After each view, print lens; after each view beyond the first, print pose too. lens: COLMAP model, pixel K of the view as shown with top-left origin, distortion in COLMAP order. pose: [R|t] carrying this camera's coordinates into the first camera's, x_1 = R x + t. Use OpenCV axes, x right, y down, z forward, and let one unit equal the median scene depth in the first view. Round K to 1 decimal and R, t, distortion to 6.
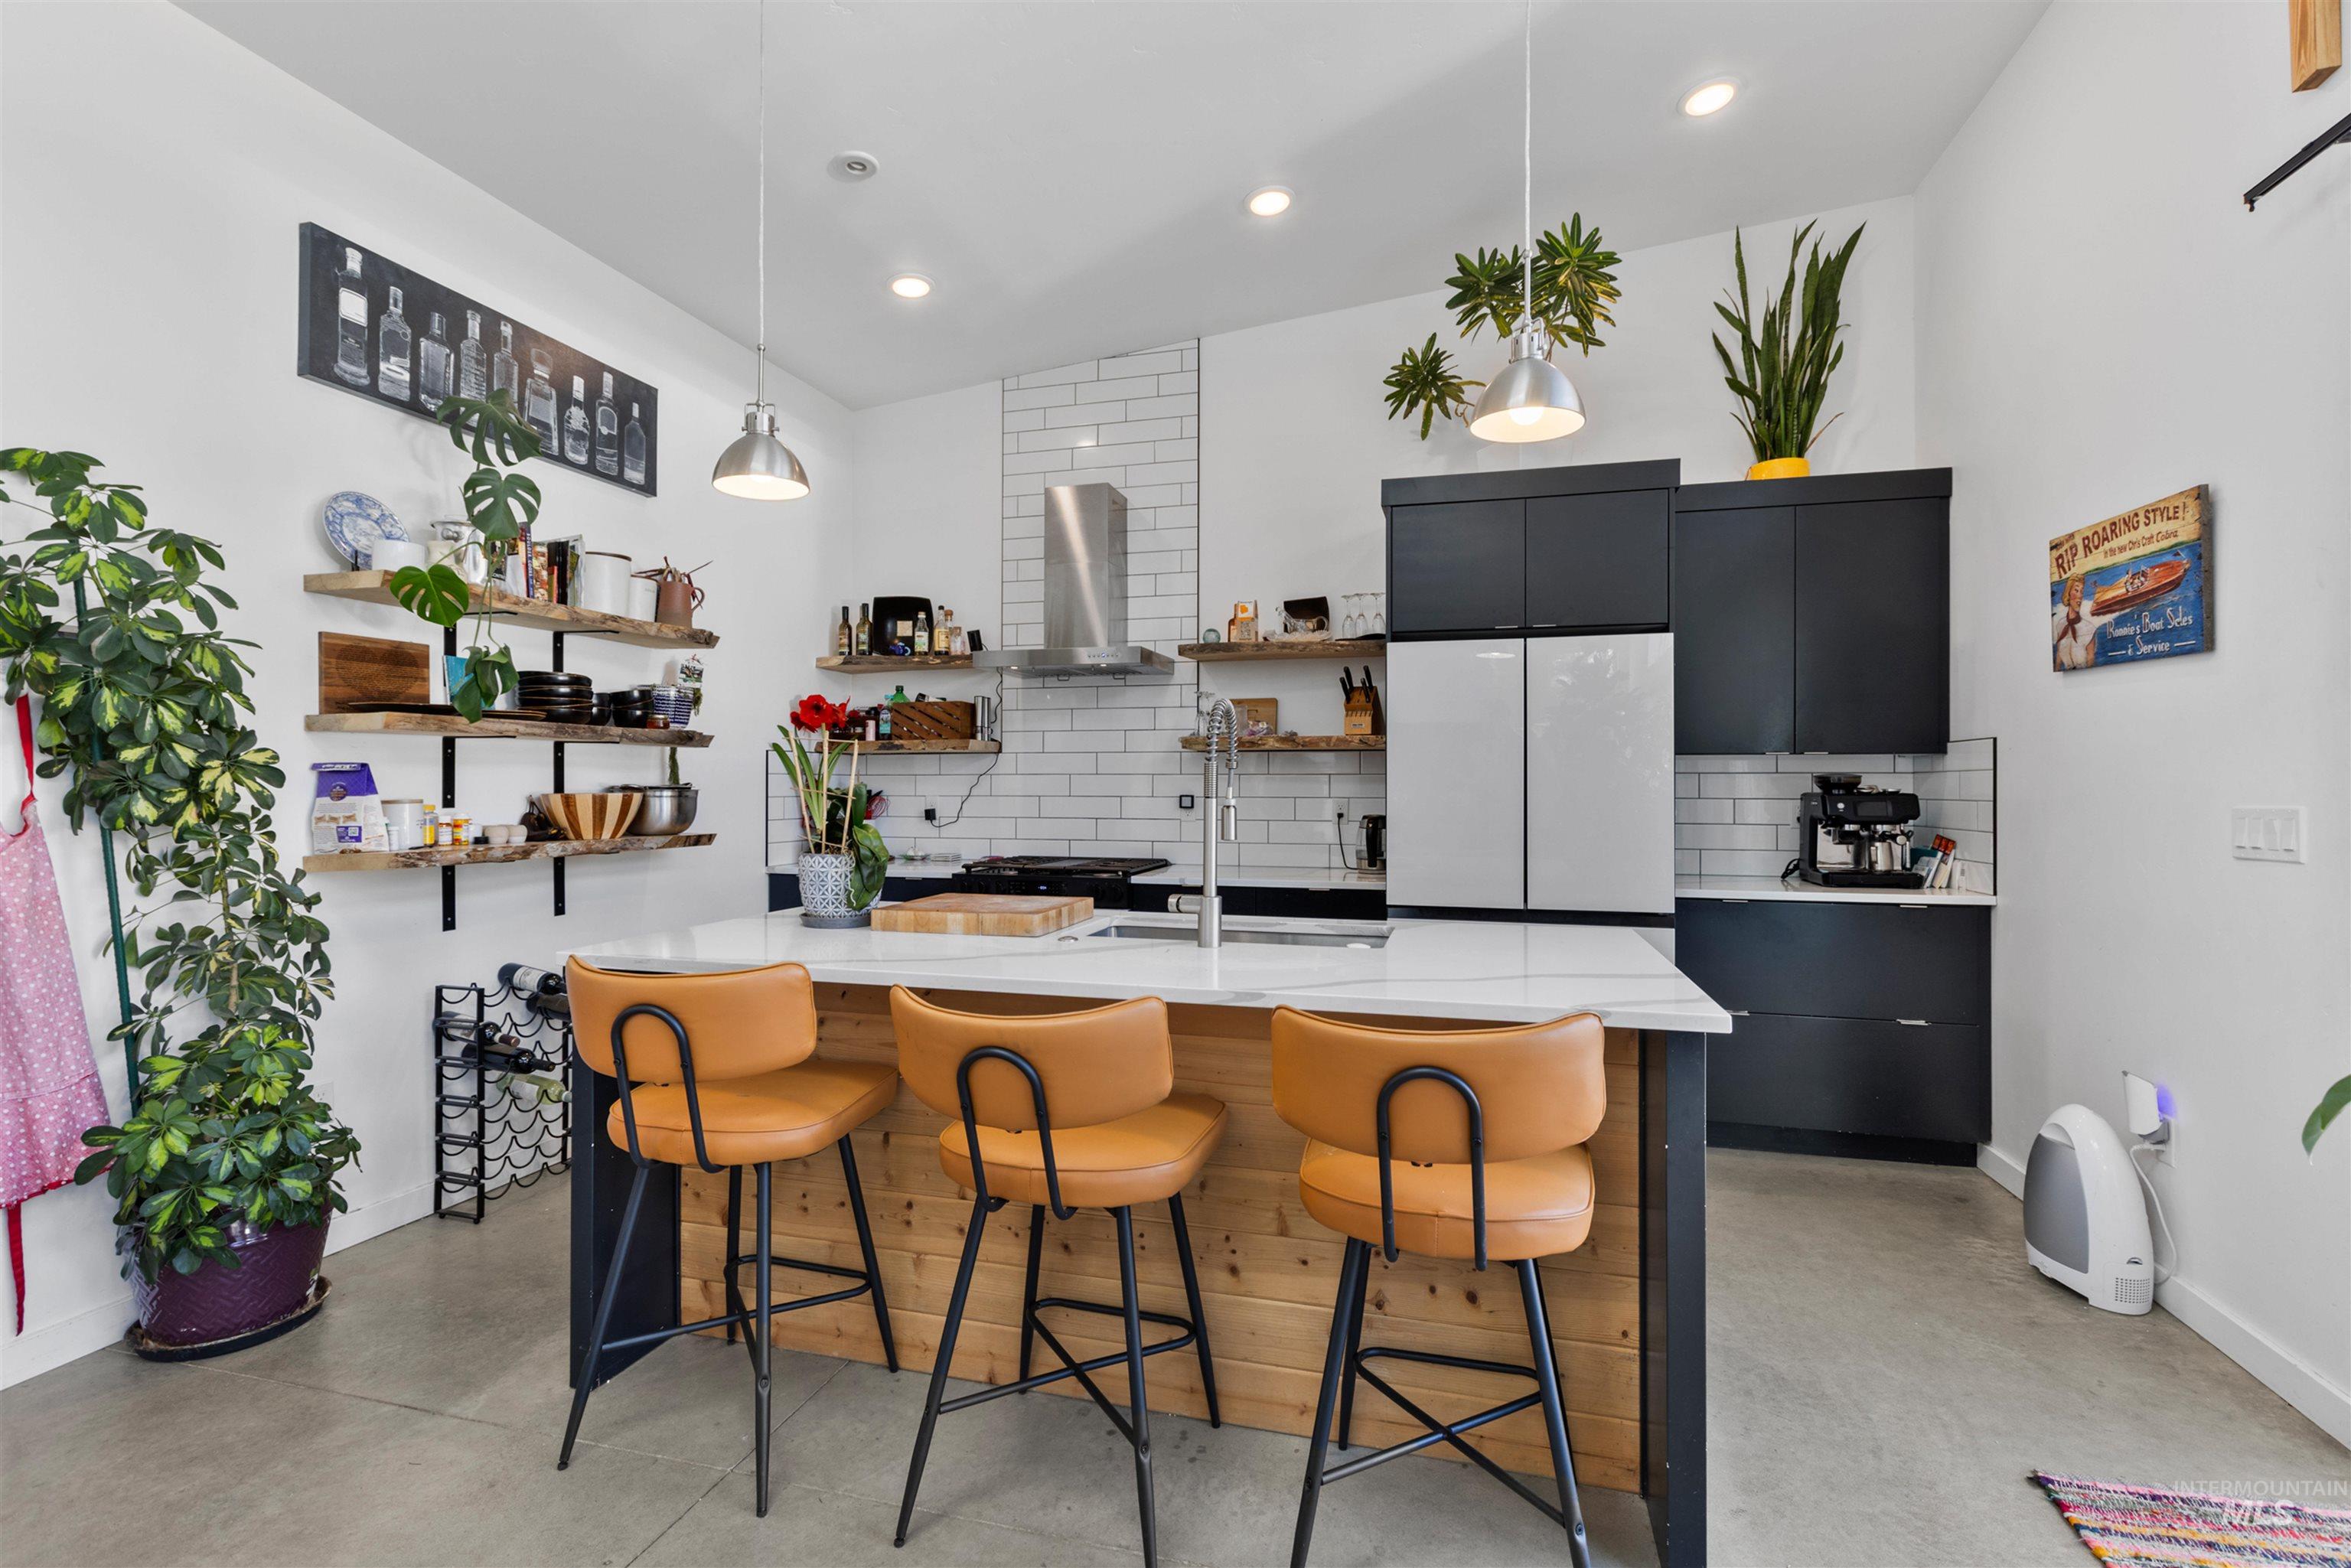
lens RADIAL K [[1089.4, 0, 1158.1], [0, 1089.4, 782.1], [0, 0, 1]] dist [-0.001883, 0.000417]
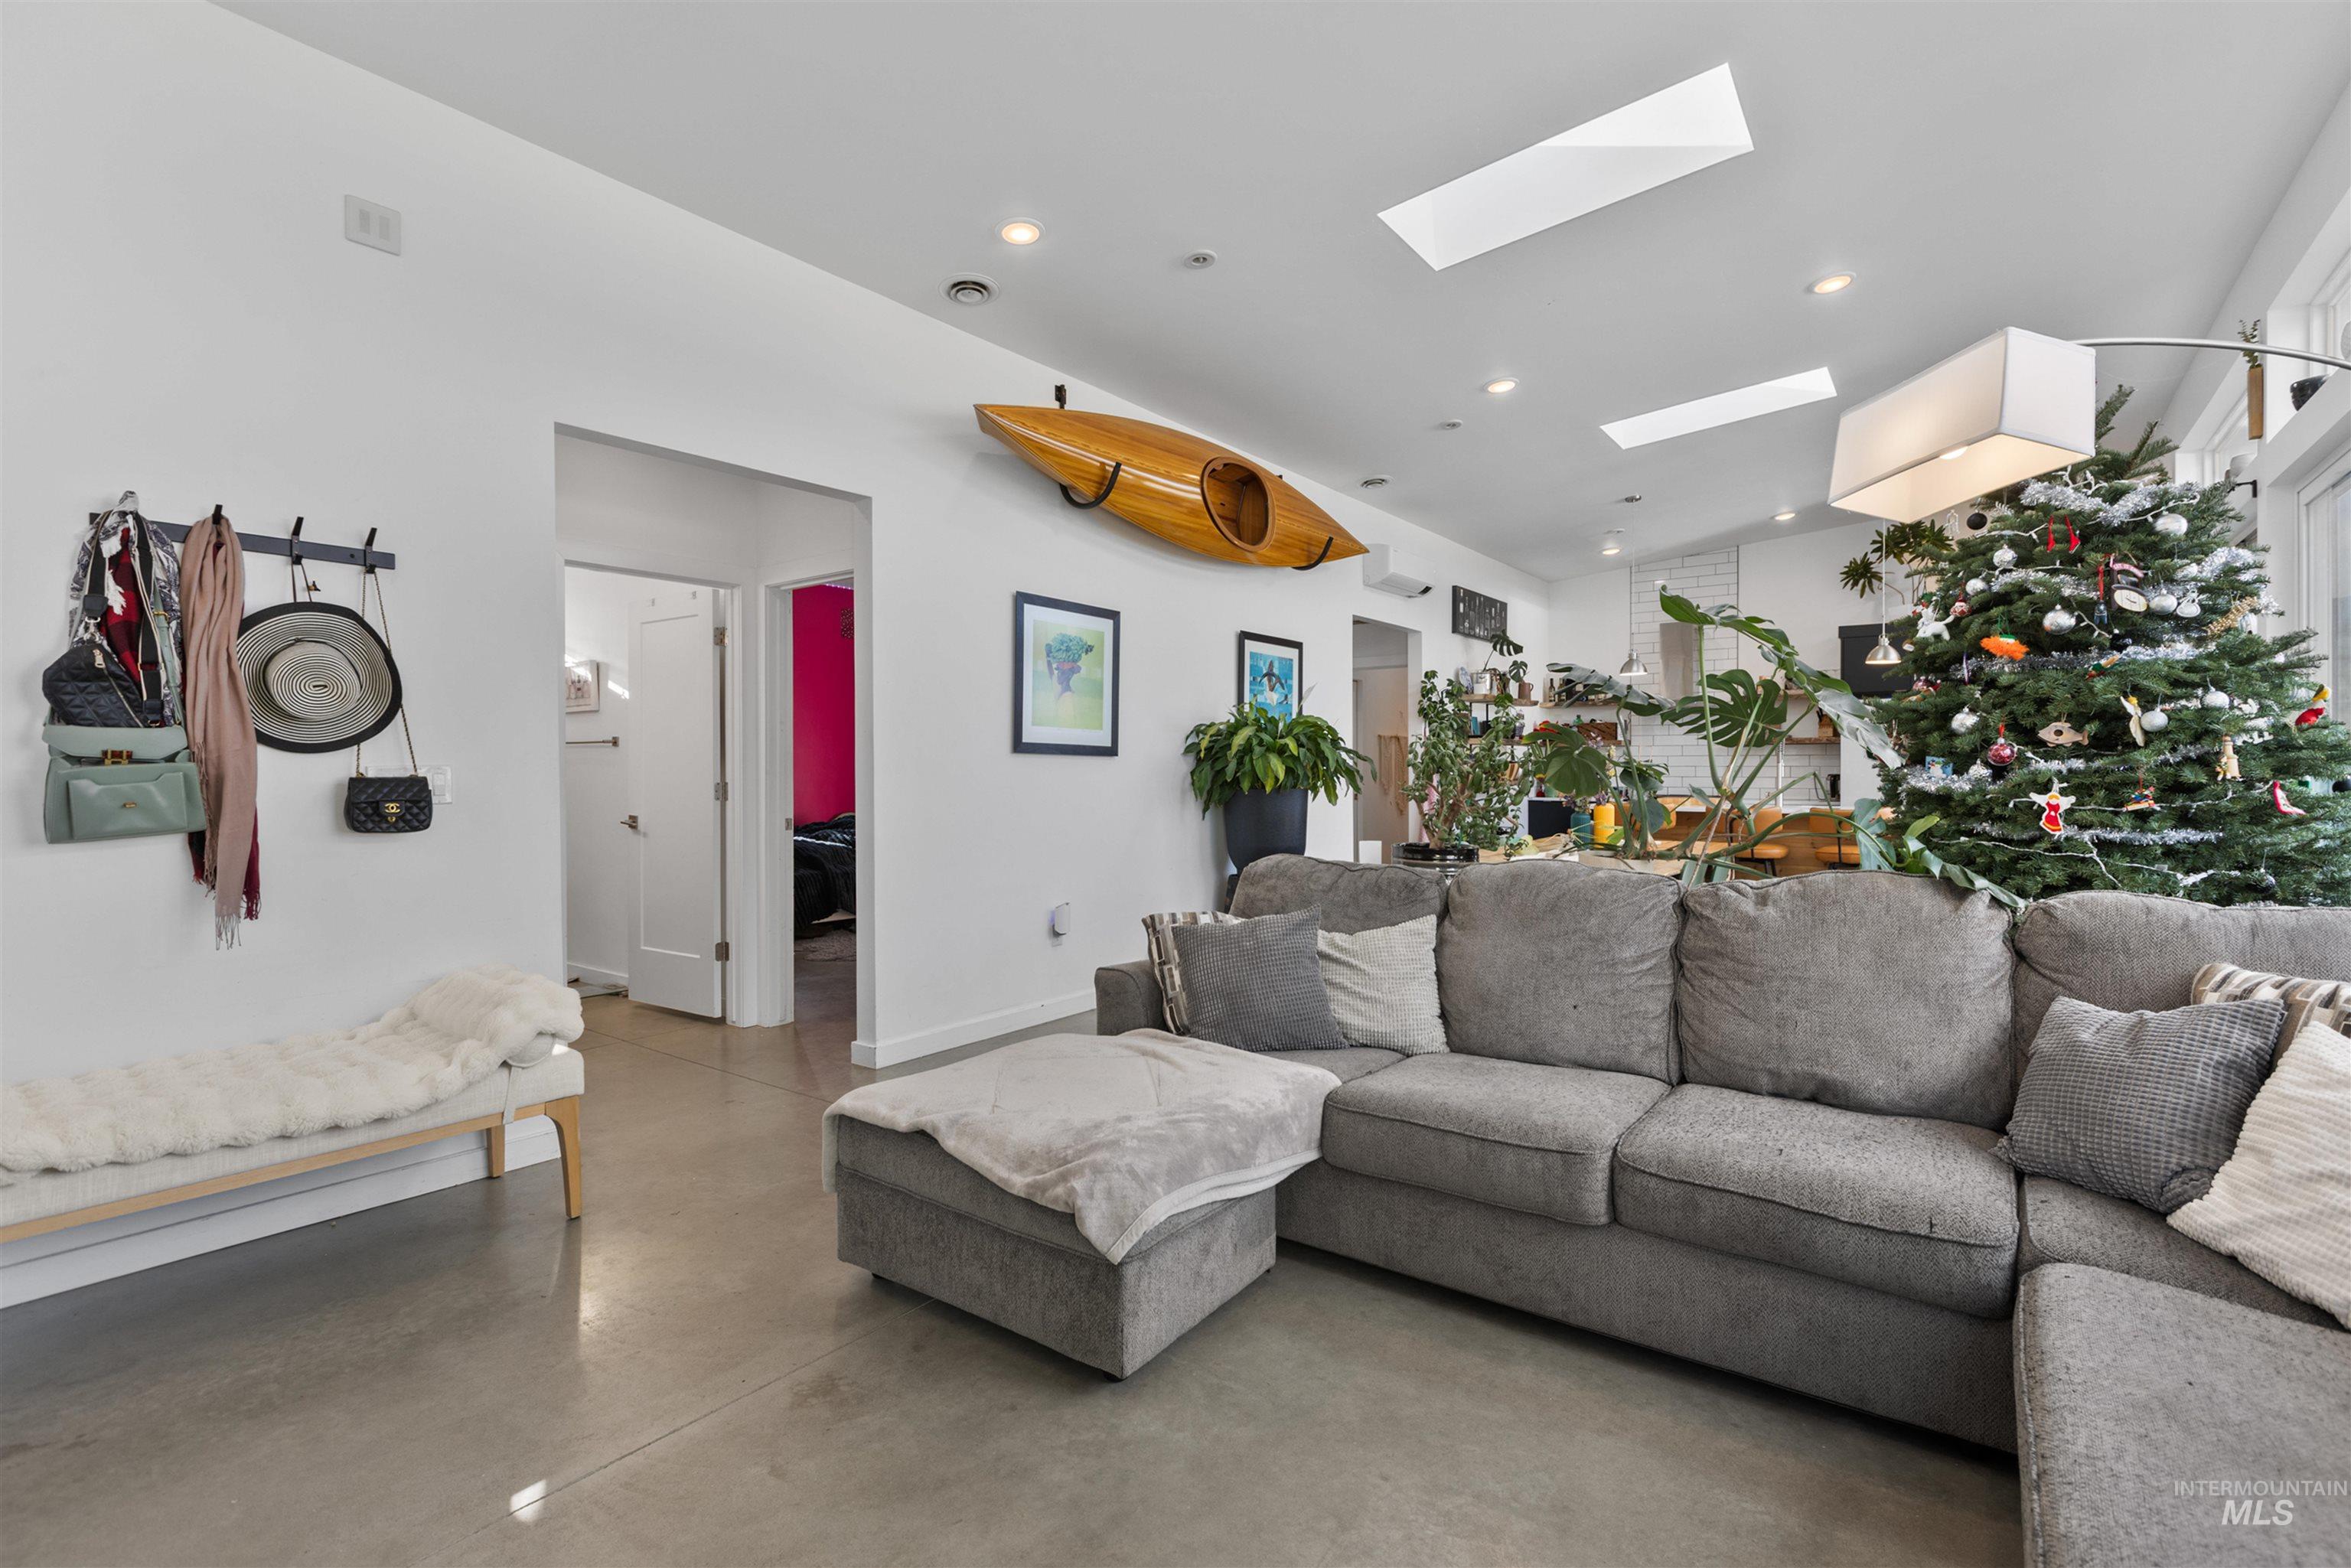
lens RADIAL K [[1042.4, 0, 1197.2], [0, 1042.4, 767.3], [0, 0, 1]] dist [-0.000376, -0.000035]
pose [[0.939524, -0.002204, -0.342477, -0.327551], [0.003439, 0.999990, 0.002998, 0.007990], [0.342467, -0.003995, 0.939522, -1.595057]]
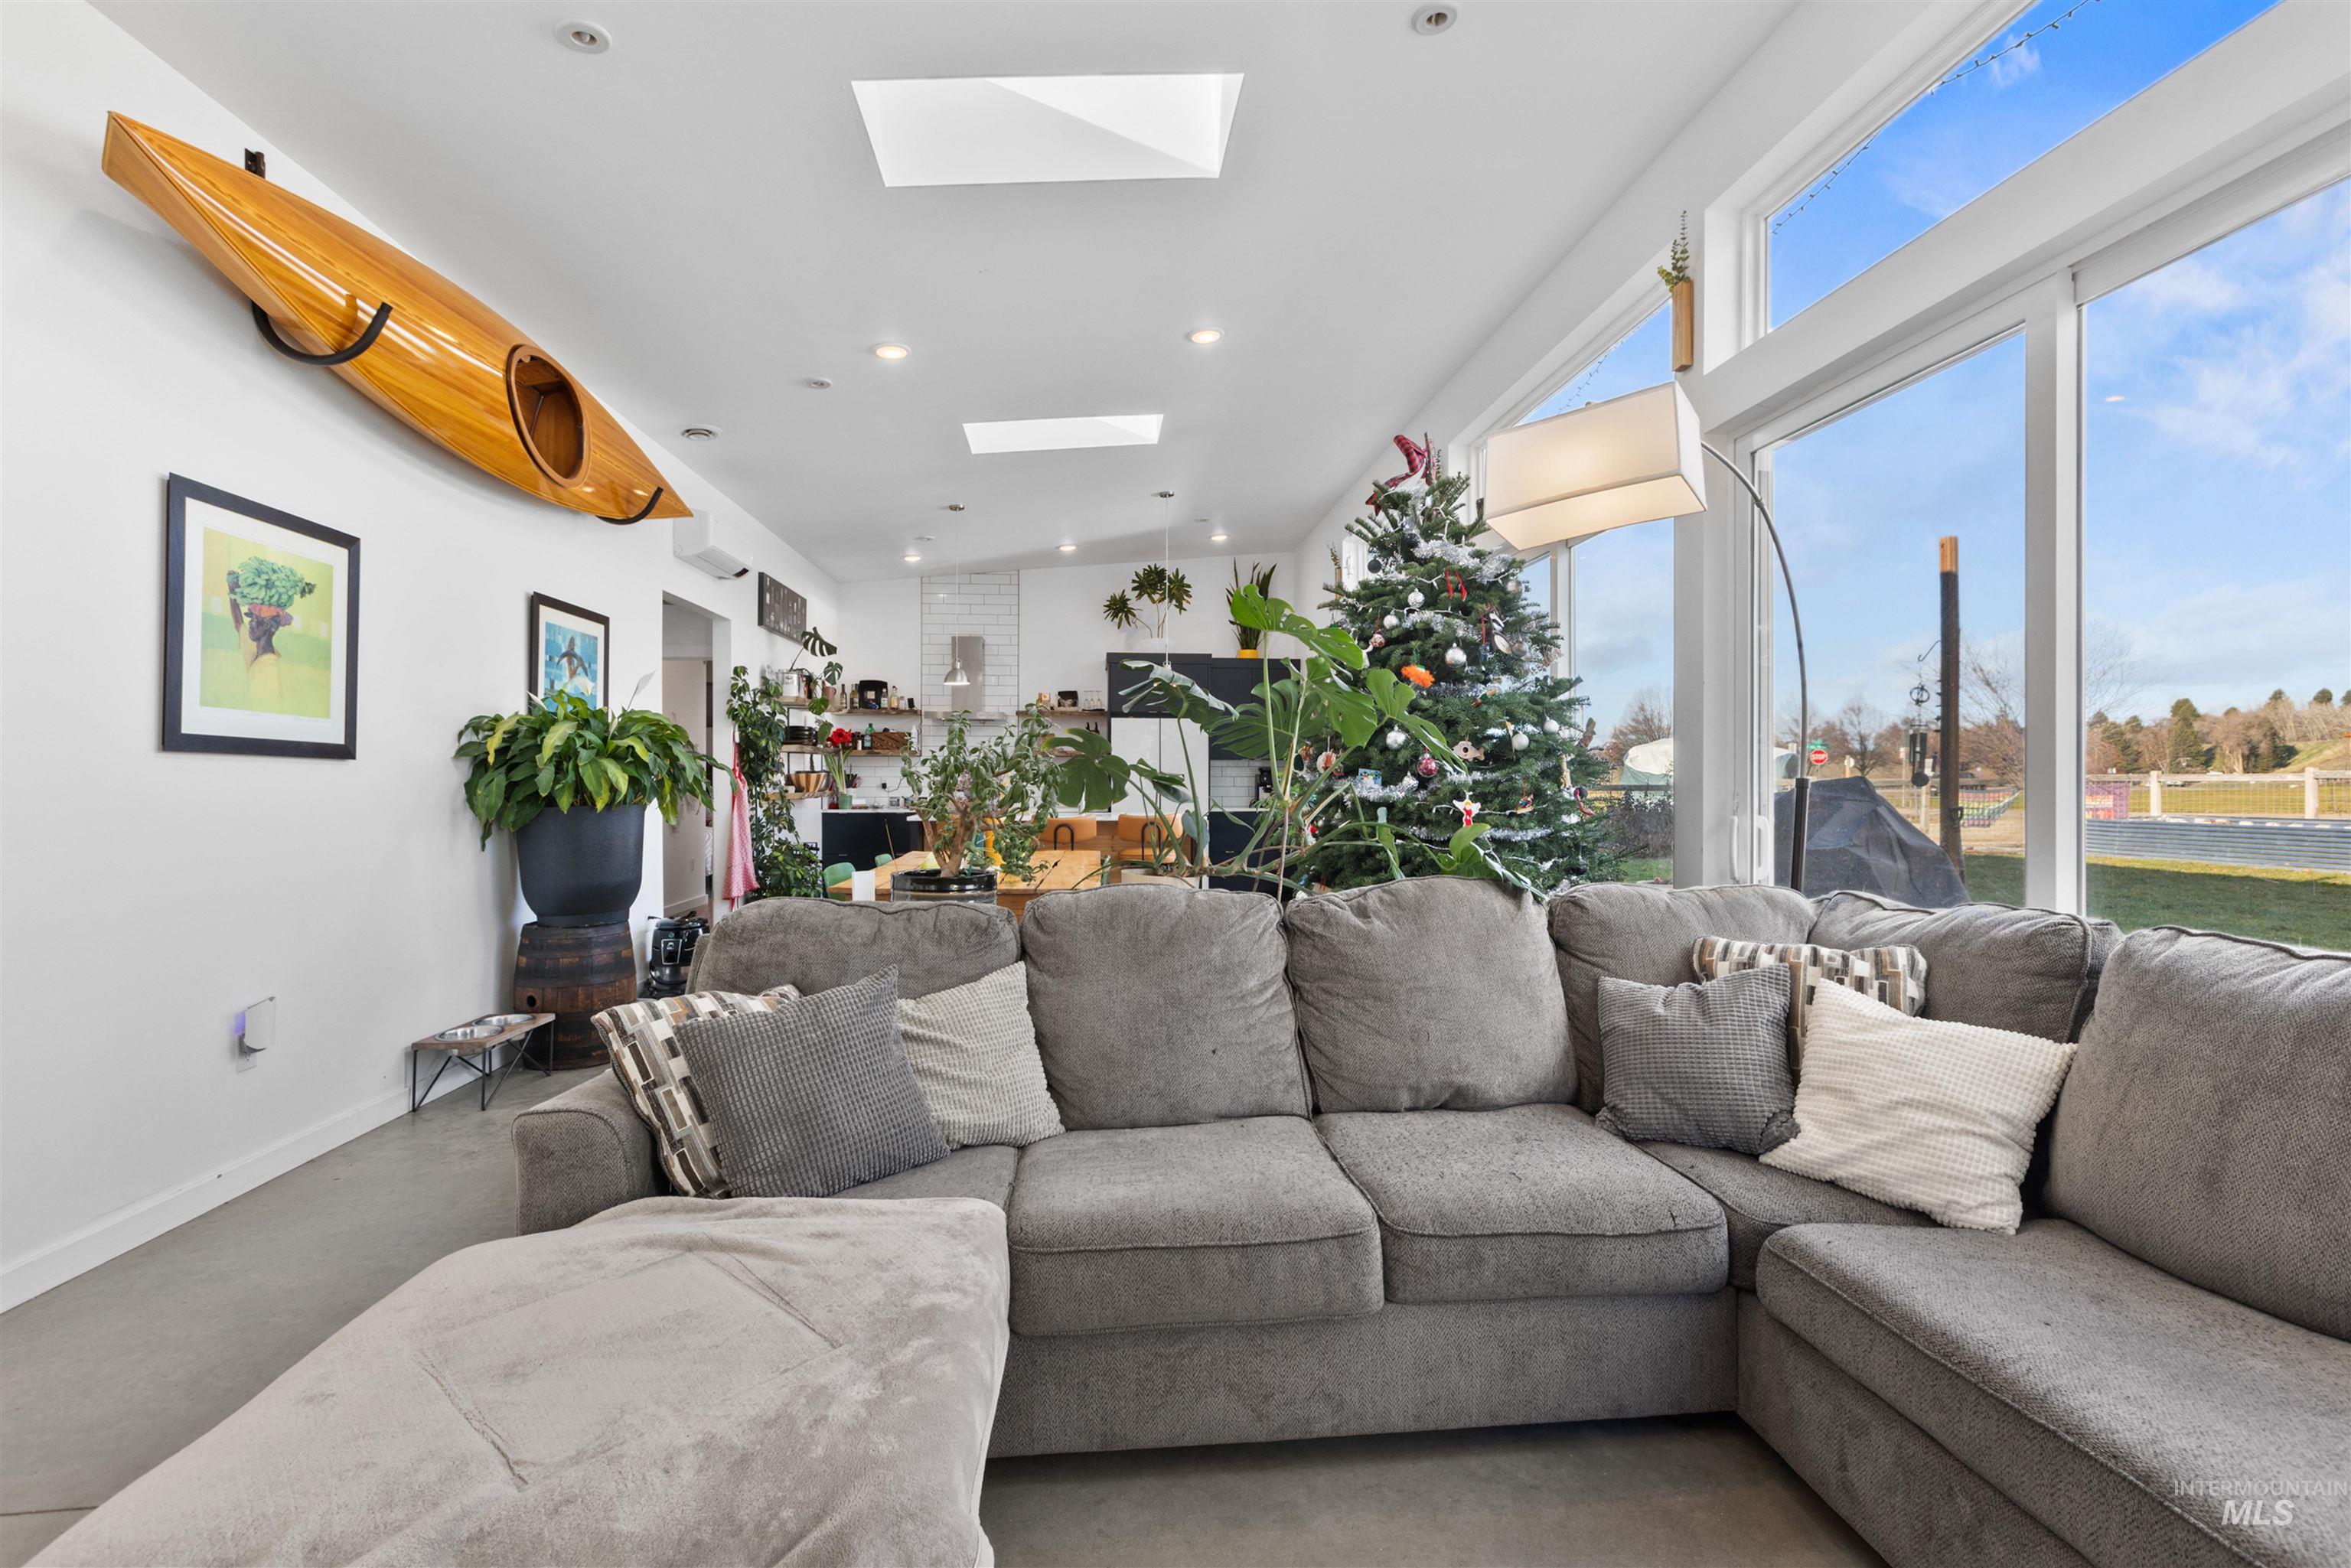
lens RADIAL K [[1042.6, 0, 1170.7], [0, 1042.6, 776.9], [0, 0, 1]] dist [-0.001711, 0.000367]
pose [[0.935172, 0.000084, 0.354194, -0.552267], [-0.001337, 0.999994, 0.003293, 0.008124], [-0.354191, -0.003553, 0.935166, -1.429675]]
